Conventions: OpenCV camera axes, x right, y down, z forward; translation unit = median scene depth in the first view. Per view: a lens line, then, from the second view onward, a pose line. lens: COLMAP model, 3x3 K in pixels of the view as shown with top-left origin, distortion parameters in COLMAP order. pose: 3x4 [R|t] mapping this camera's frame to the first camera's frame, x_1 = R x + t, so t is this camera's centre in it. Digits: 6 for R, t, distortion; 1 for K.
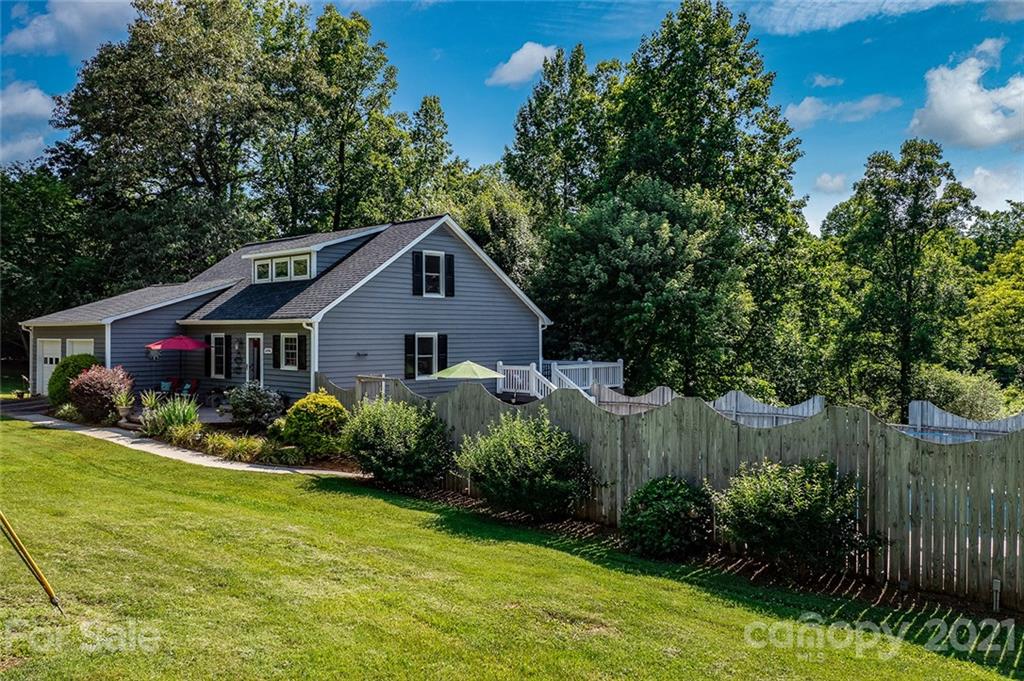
lens RADIAL K [[811.0, 0, 509.3], [0, 811.0, 331.3], [0, 0, 1]] dist [-0.012512, 0.000397]
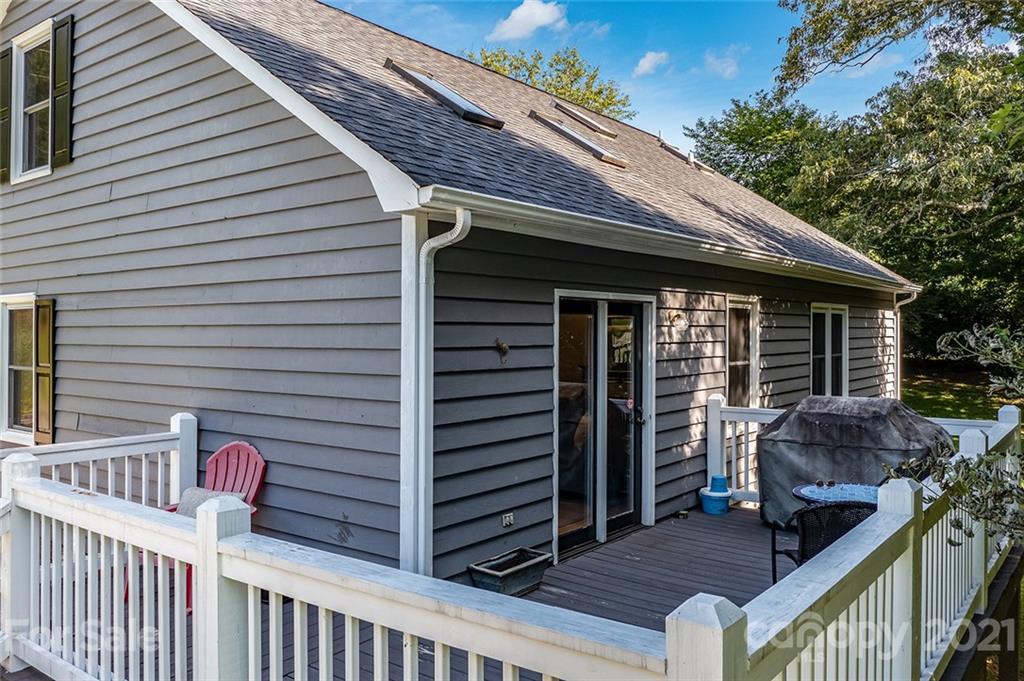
lens RADIAL K [[811.0, 0, 509.3], [0, 811.0, 331.3], [0, 0, 1]] dist [-0.012512, 0.000397]
pose [[0.099564, -0.003435, -0.995025, 0.224690], [0.003623, 0.999989, -0.003090, 0.016919], [0.995025, -0.003298, 0.099575, 1.126821]]
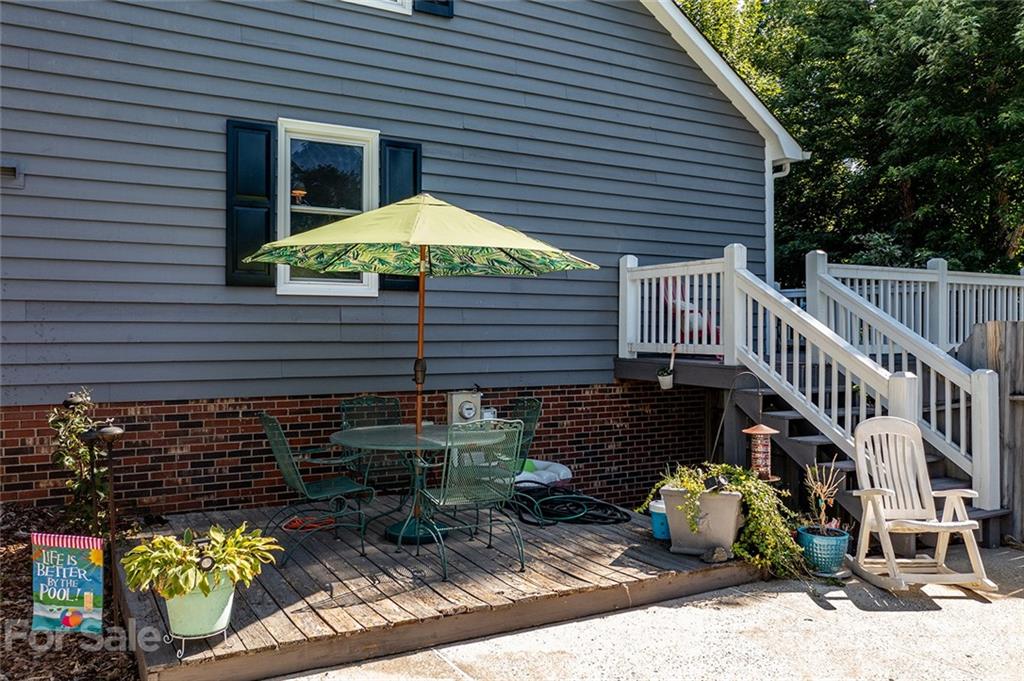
lens RADIAL K [[811.0, 0, 509.3], [0, 811.0, 331.3], [0, 0, 1]] dist [-0.012512, 0.000397]
pose [[0.958079, 0.004645, -0.286466, 0.035421], [-0.003966, 0.999988, 0.002951, 0.069015], [0.286476, -0.001691, 0.958086, 0.730101]]
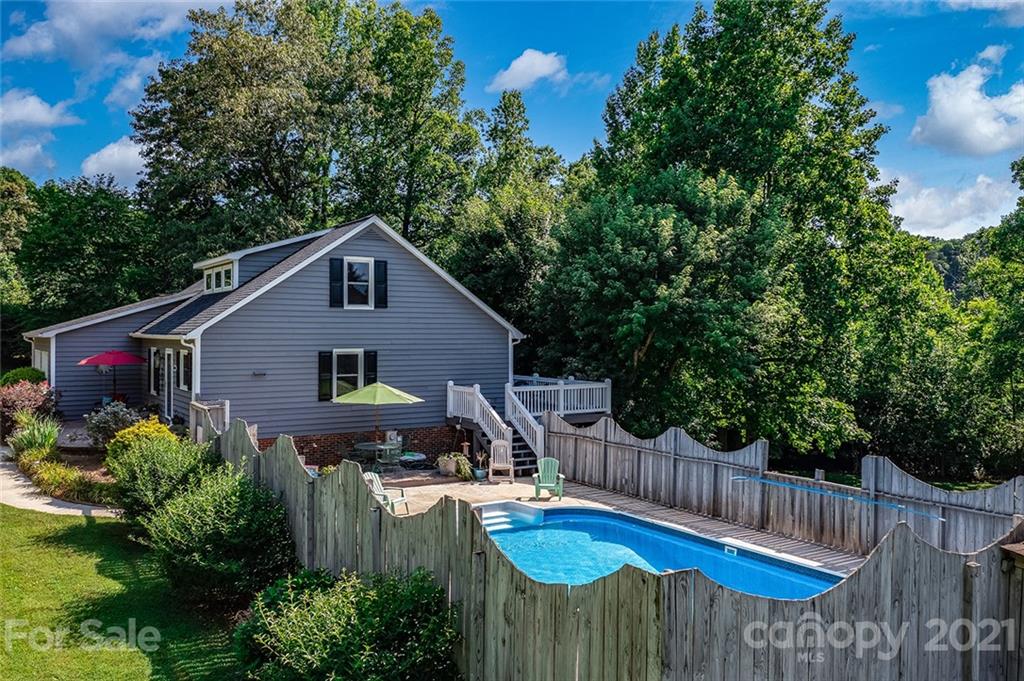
lens RADIAL K [[811.0, 0, 509.3], [0, 811.0, 331.3], [0, 0, 1]] dist [-0.012512, 0.000397]
pose [[0.973908, 0.003056, -0.226922, 0.264317], [-0.003222, 0.999995, -0.000360, -0.017621], [0.226920, 0.001082, 0.973913, 0.167499]]
